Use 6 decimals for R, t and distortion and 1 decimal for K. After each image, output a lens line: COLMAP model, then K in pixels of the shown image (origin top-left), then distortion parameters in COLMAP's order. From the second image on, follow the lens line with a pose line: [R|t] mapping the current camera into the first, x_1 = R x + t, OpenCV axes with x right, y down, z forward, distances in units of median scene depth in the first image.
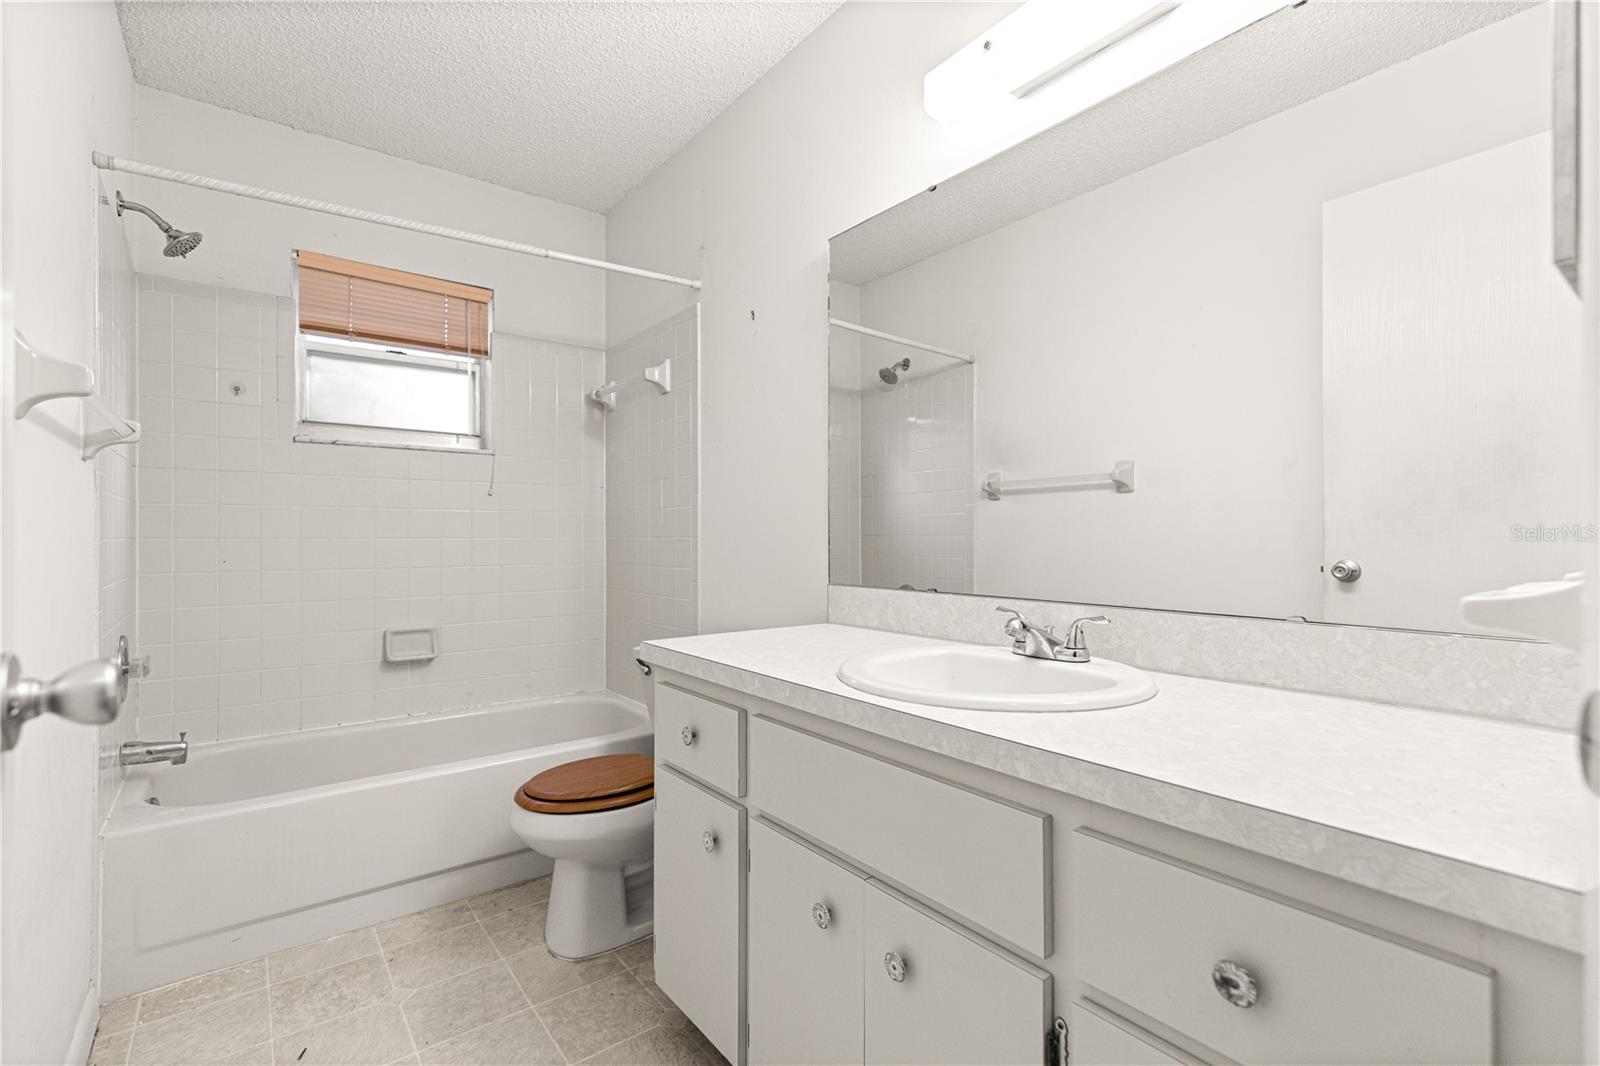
lens RADIAL K [[718.2, 0, 799.0], [0, 718.2, 533.7], [0, 0, 1]] dist [0.008401, -0.002090]
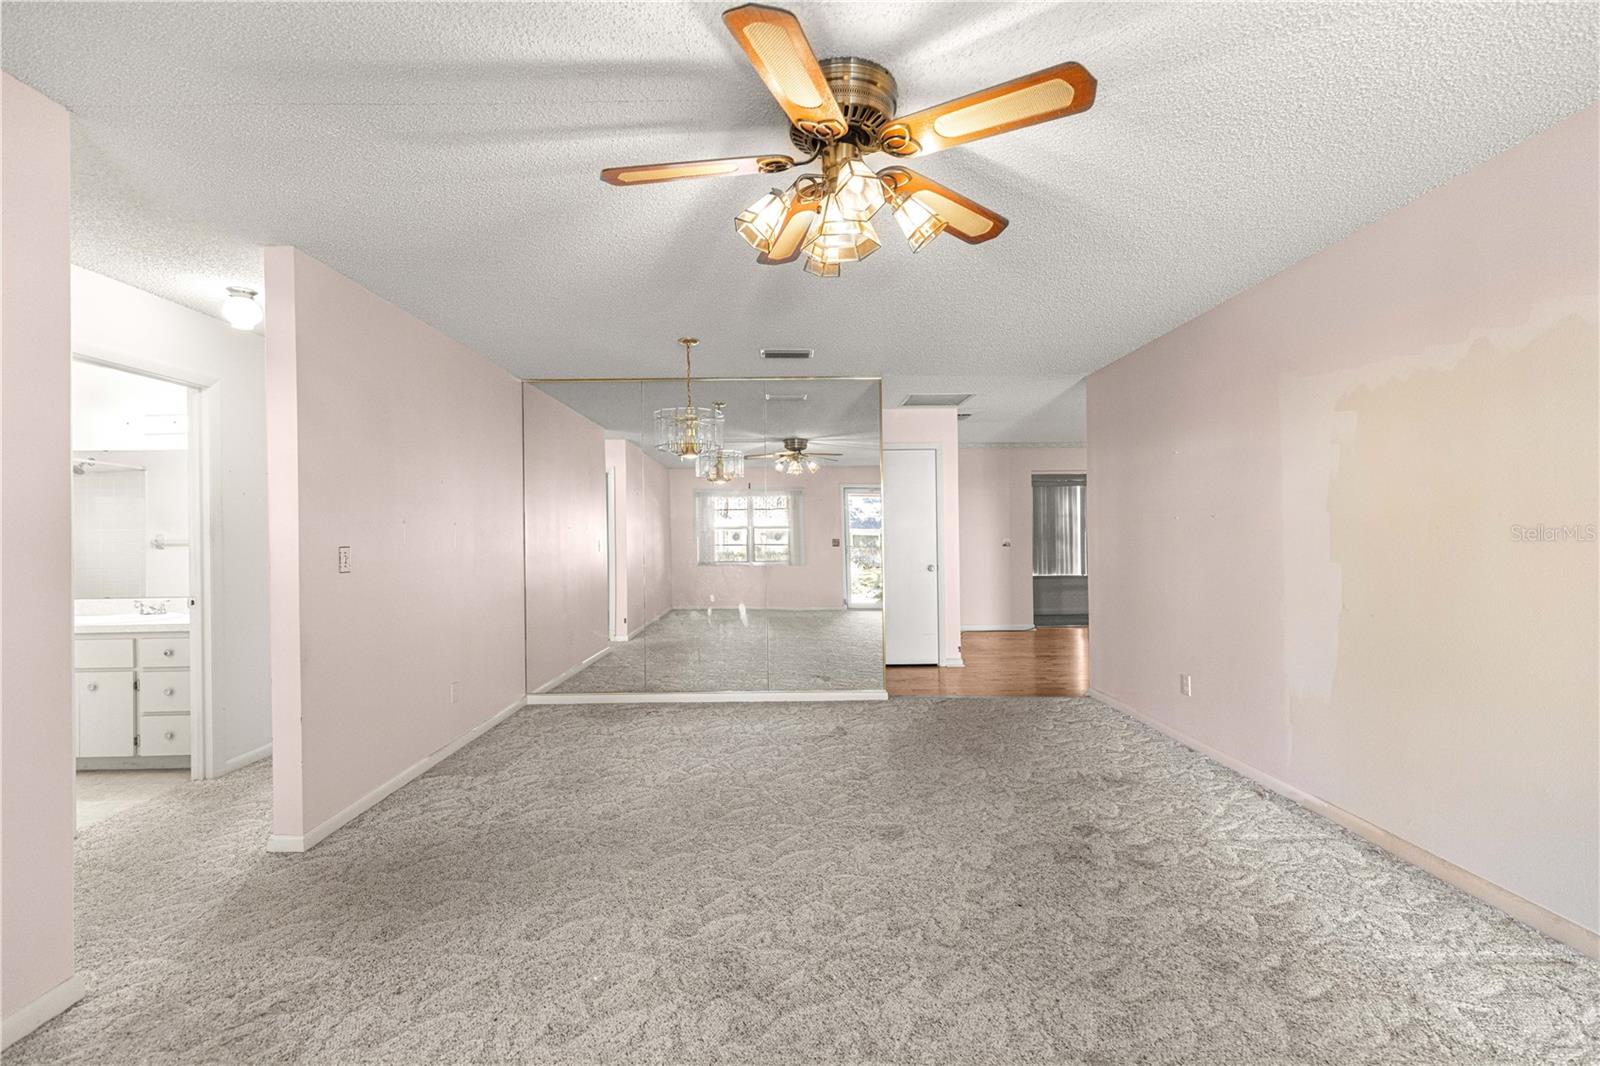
lens RADIAL K [[718.2, 0, 786.2], [0, 718.2, 531.3], [0, 0, 1]] dist [0.008401, -0.002090]
pose [[0.609019, -0.001016, 0.793155, -0.851614], [0.008513, 0.999950, -0.005255, -0.278466], [-0.793110, 0.009953, 0.608997, -5.517803]]
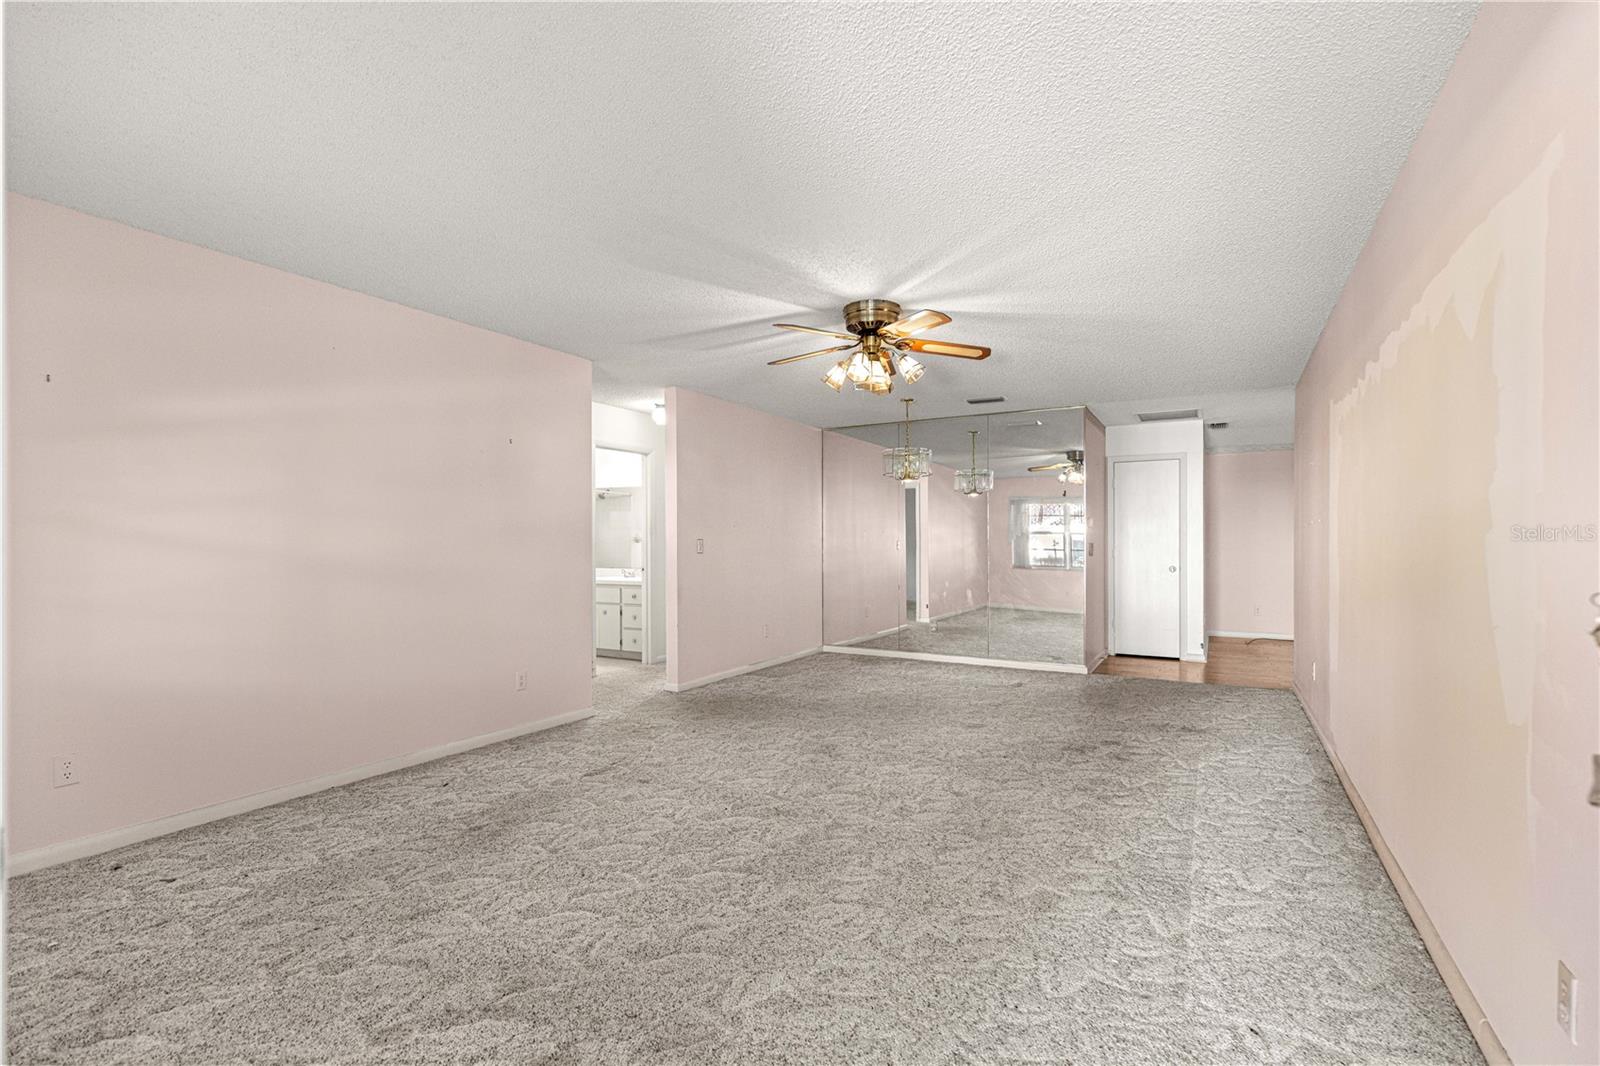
lens RADIAL K [[718.2, 0, 791.3], [0, 718.2, 550.3], [0, 0, 1]] dist [0.008401, -0.002090]
pose [[0.925704, -0.003090, 0.378235, -1.113686], [-0.001515, 0.999928, 0.011878, -0.214772], [-0.378245, -0.011568, 0.925633, -8.362570]]
